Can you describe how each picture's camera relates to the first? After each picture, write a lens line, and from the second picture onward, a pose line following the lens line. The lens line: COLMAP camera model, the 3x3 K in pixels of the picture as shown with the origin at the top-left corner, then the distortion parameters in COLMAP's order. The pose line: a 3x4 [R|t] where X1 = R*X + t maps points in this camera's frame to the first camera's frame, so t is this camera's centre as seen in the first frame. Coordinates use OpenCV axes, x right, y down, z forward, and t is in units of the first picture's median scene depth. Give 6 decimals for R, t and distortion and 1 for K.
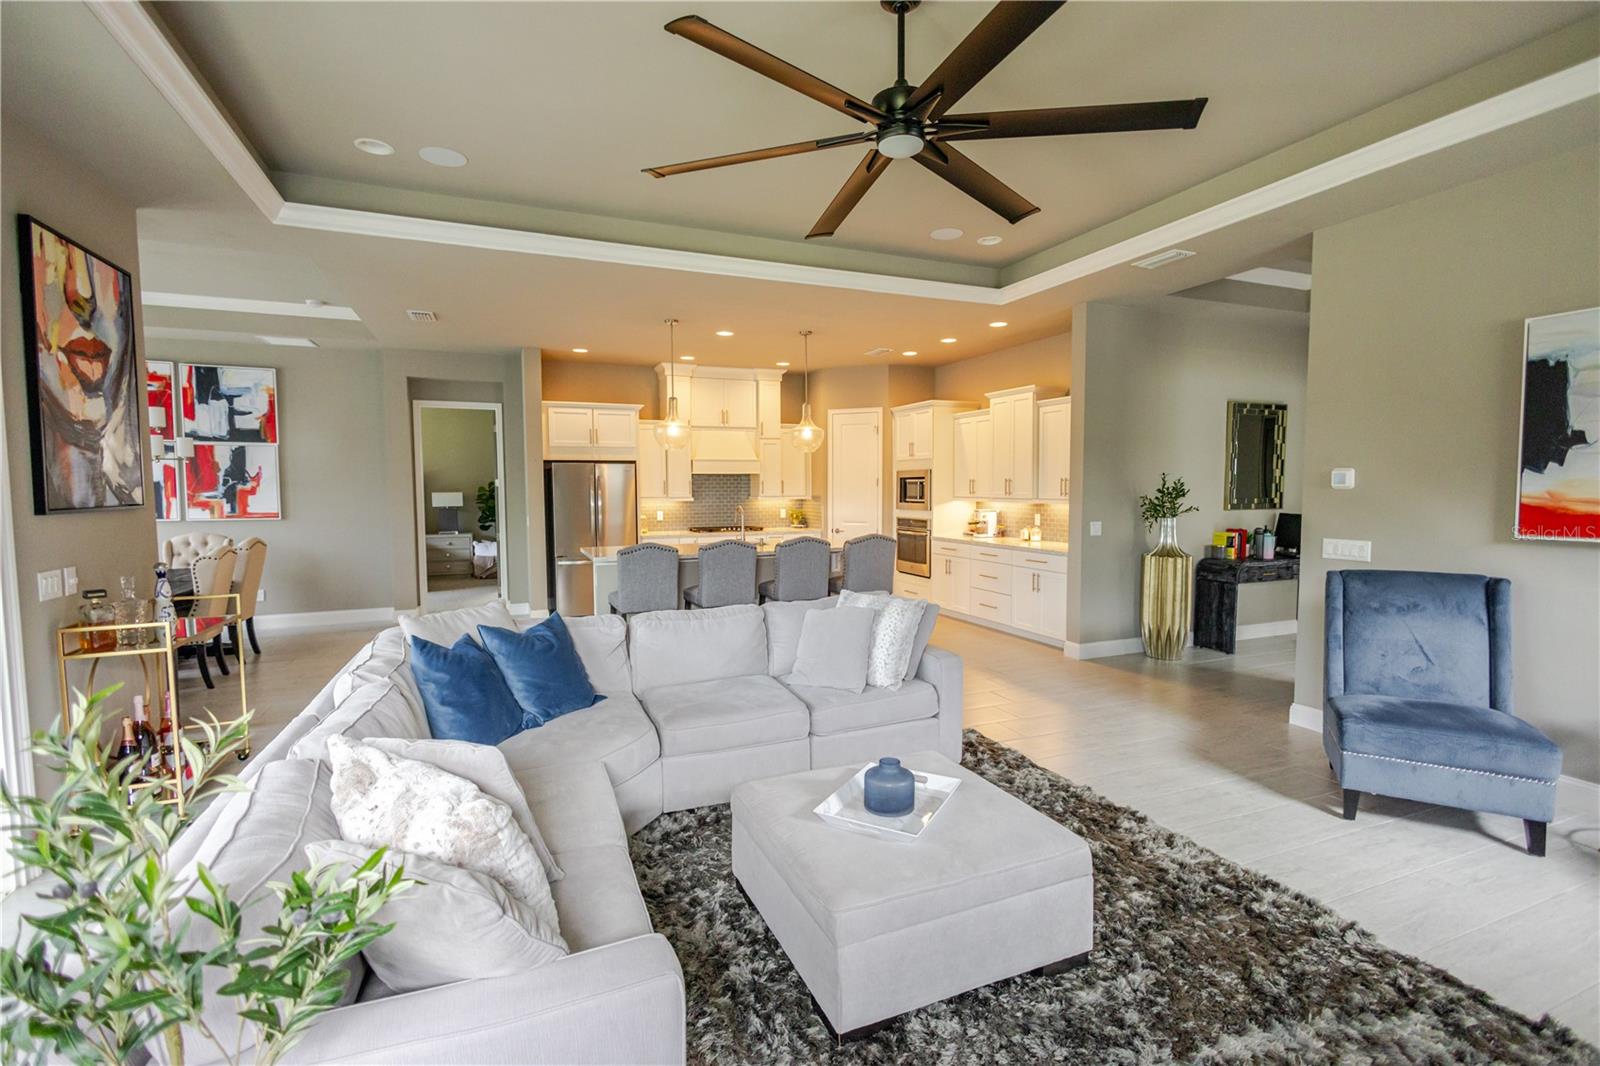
lens RADIAL K [[746.4, 0, 792.4], [0, 746.4, 527.8], [0, 0, 1]] dist [0.016804, -0.000806]
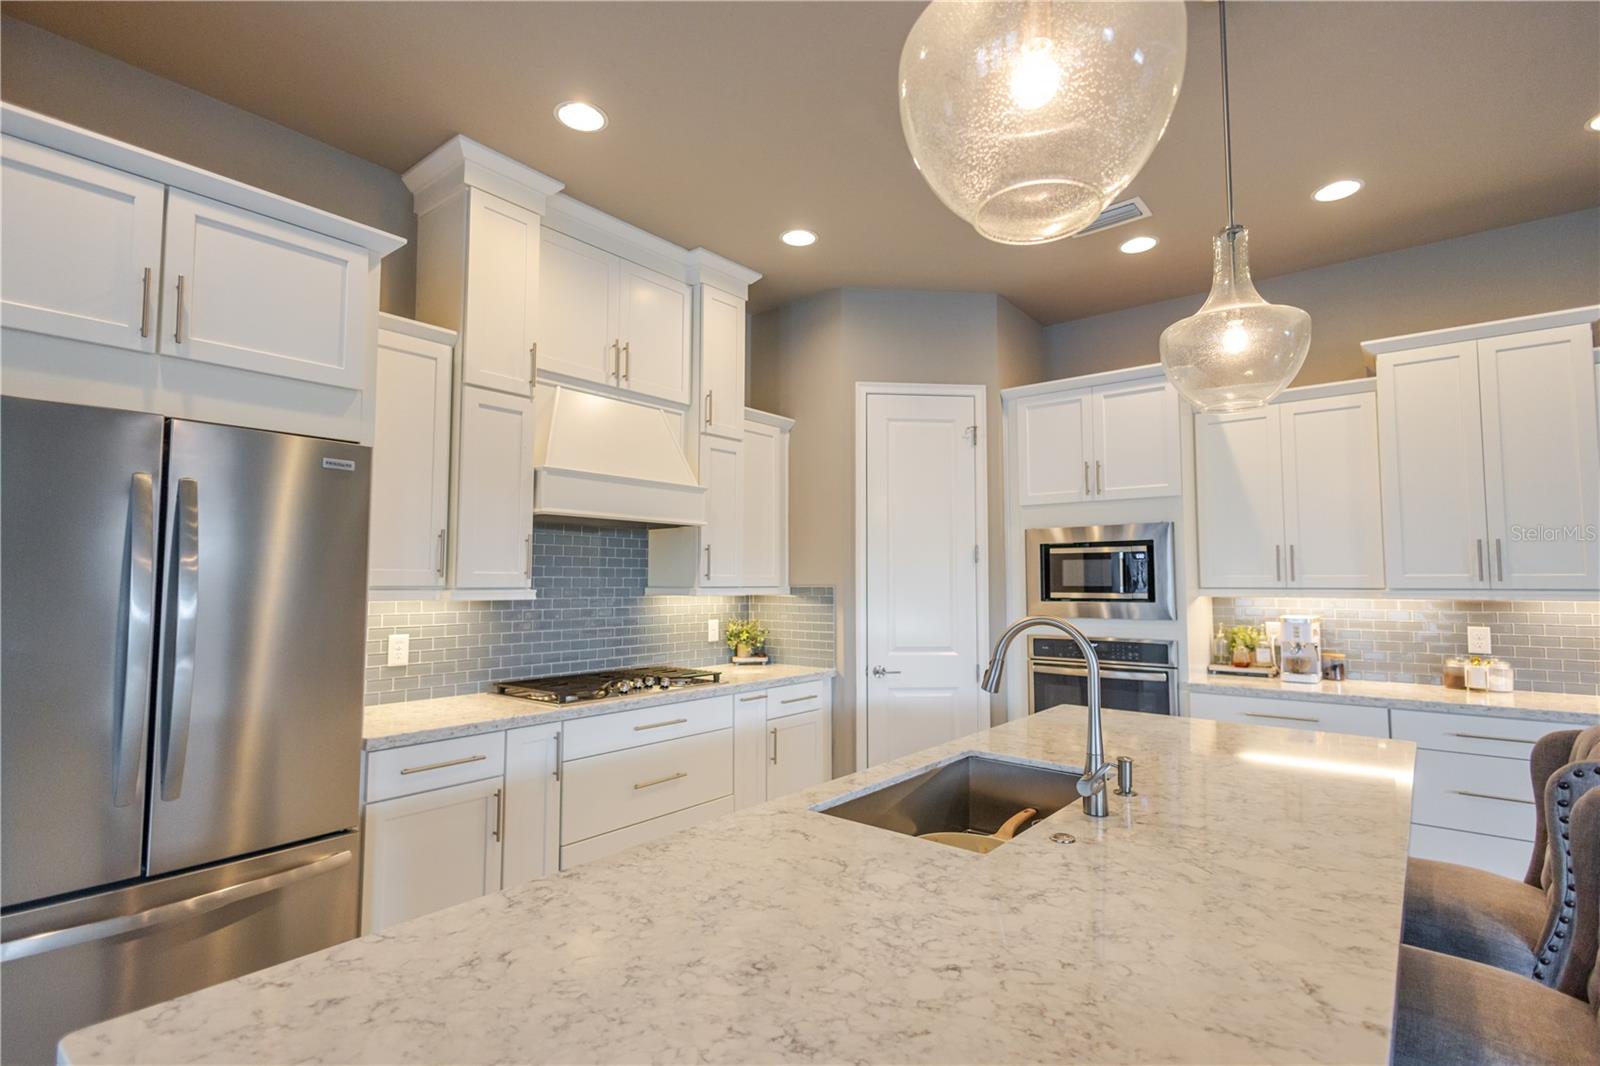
lens RADIAL K [[772.3, 0, 797.1], [0, 772.3, 542.7], [0, 0, 1]] dist [0.000378, -0.000229]
pose [[0.881957, 0.031480, 0.470277, -0.188699], [0.022518, 0.993813, -0.108756, -0.022021], [-0.470791, 0.106508, 0.875792, 0.660087]]
